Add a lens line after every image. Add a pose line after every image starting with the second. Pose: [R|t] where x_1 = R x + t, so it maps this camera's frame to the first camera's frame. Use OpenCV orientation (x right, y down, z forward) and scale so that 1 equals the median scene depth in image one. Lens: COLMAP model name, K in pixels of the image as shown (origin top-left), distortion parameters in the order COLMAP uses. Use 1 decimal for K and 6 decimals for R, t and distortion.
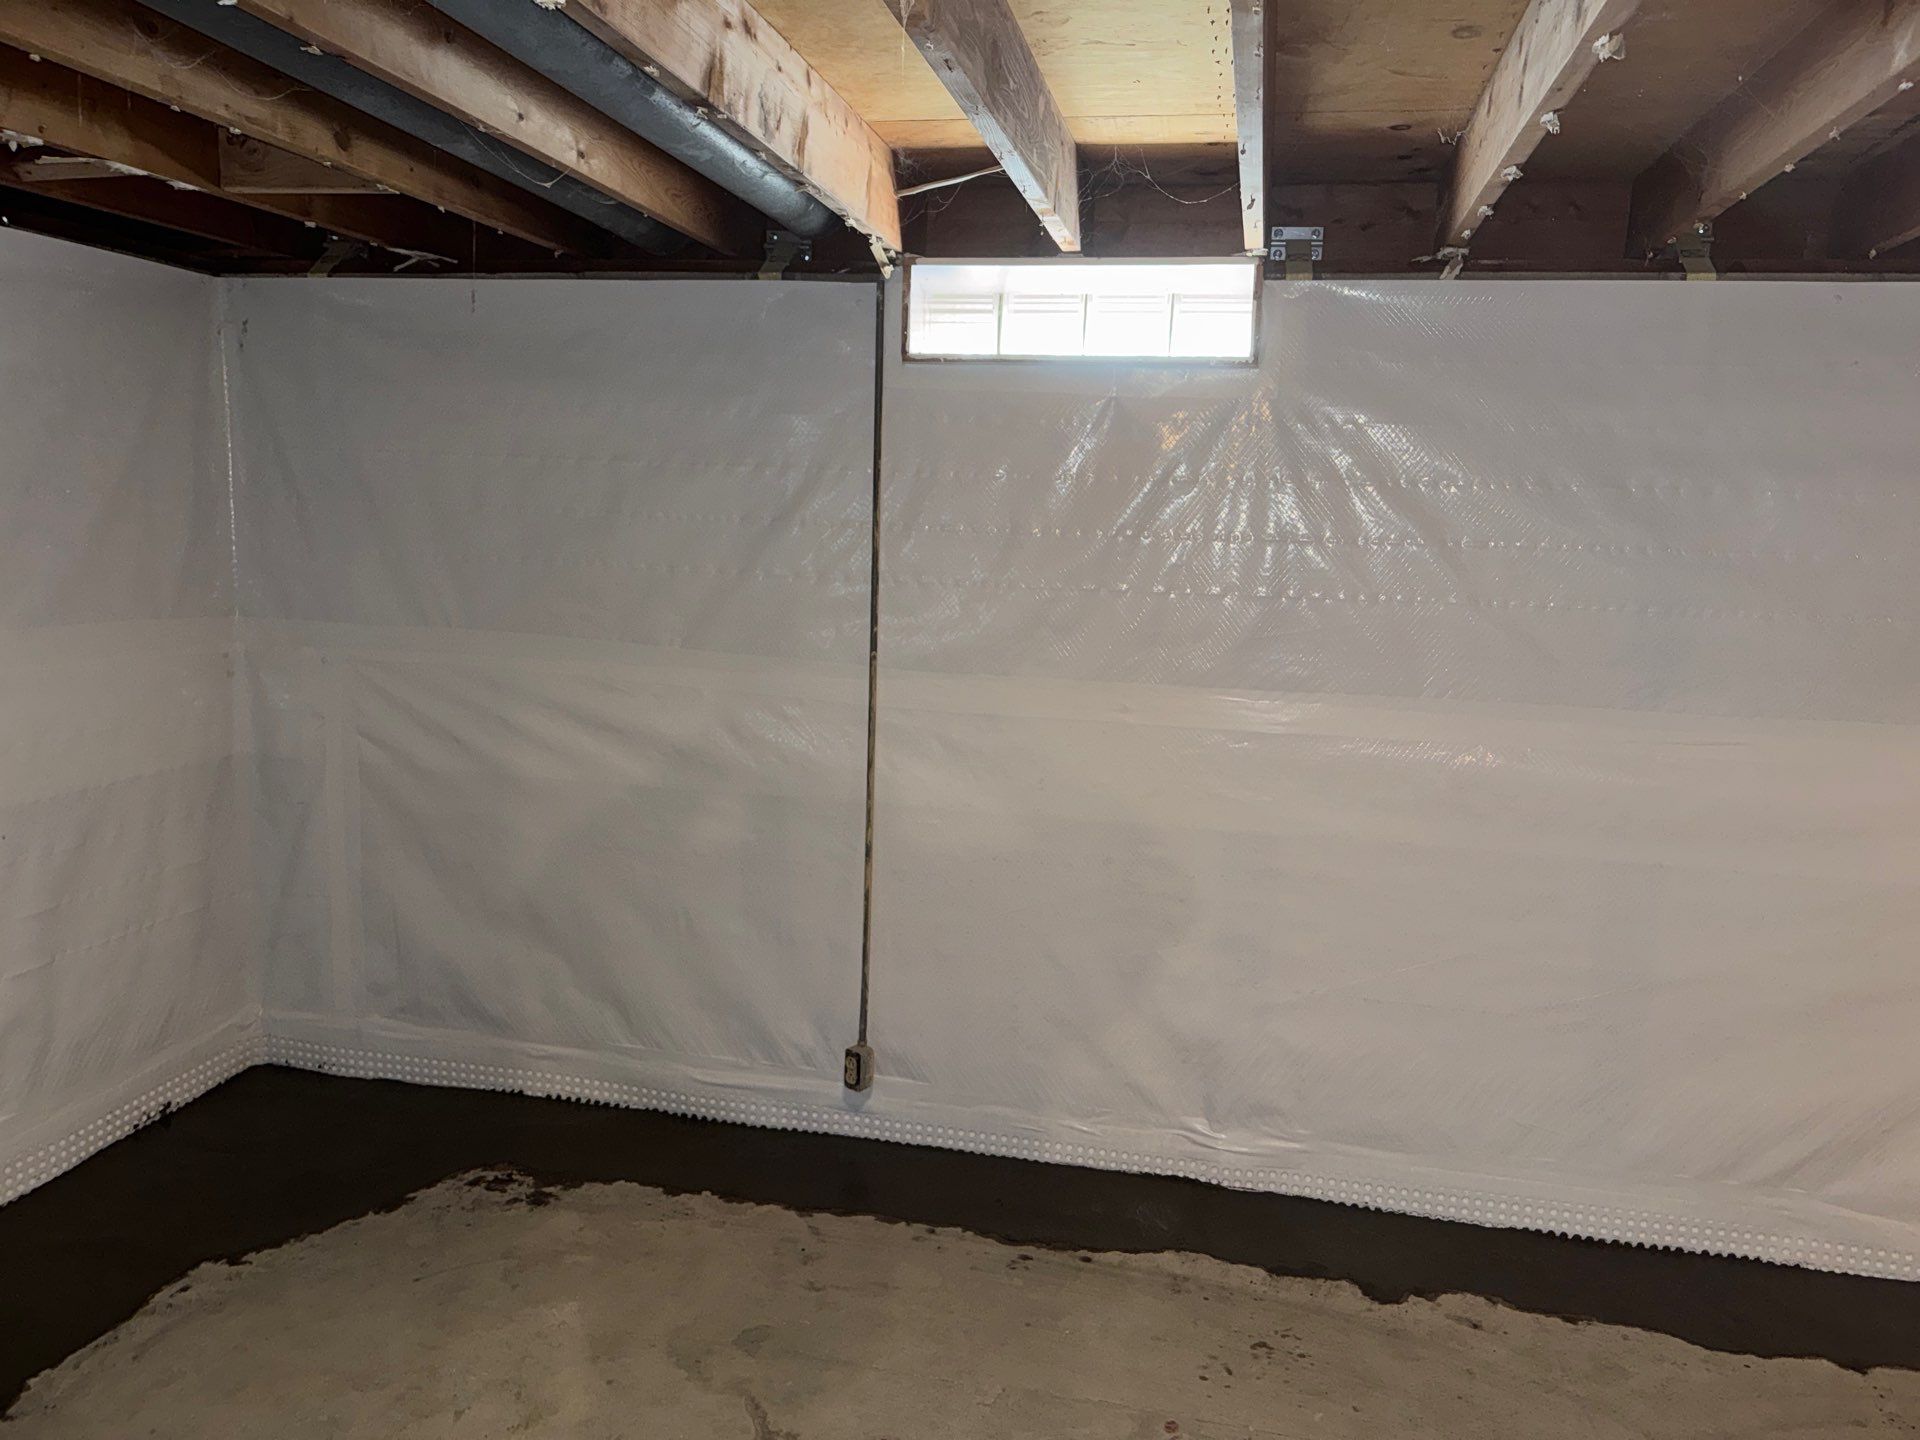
lens RADIAL K [[1352.8, 0, 977.6], [0, 1352.8, 735.5], [0, 0, 1]] dist [0.027416, -0.031879]
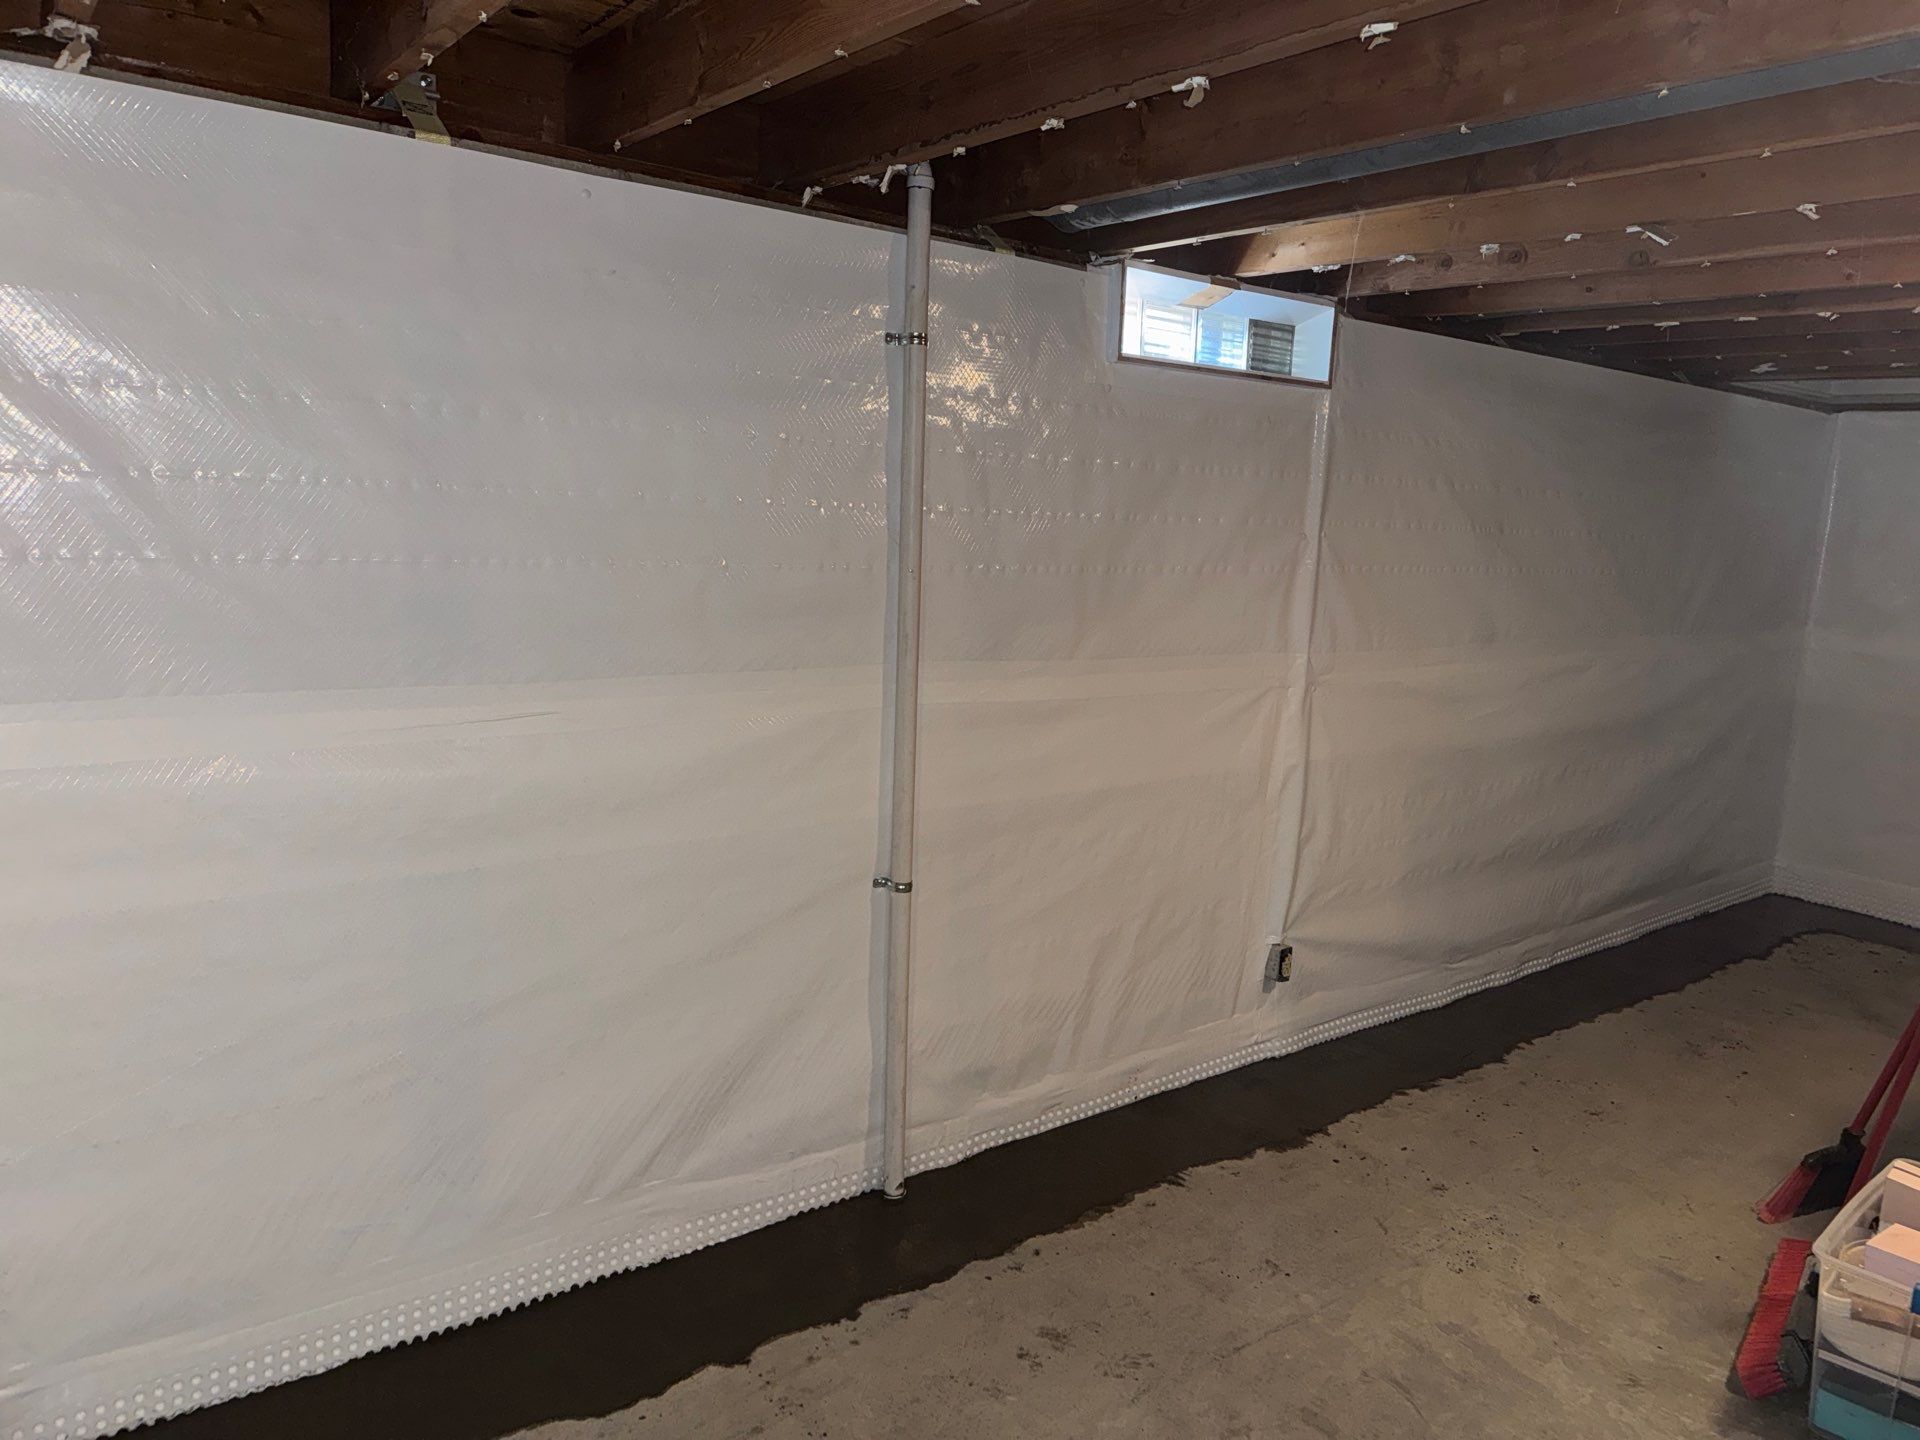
lens RADIAL K [[1352.8, 0, 976.1], [0, 1352.8, 714.6], [0, 0, 1]] dist [0.027416, -0.031879]
pose [[0.650726, -0.123614, 0.749183, 0.096647], [0.096581, 0.992120, 0.079810, -0.034456], [-0.753145, 0.020422, 0.657537, 0.233214]]
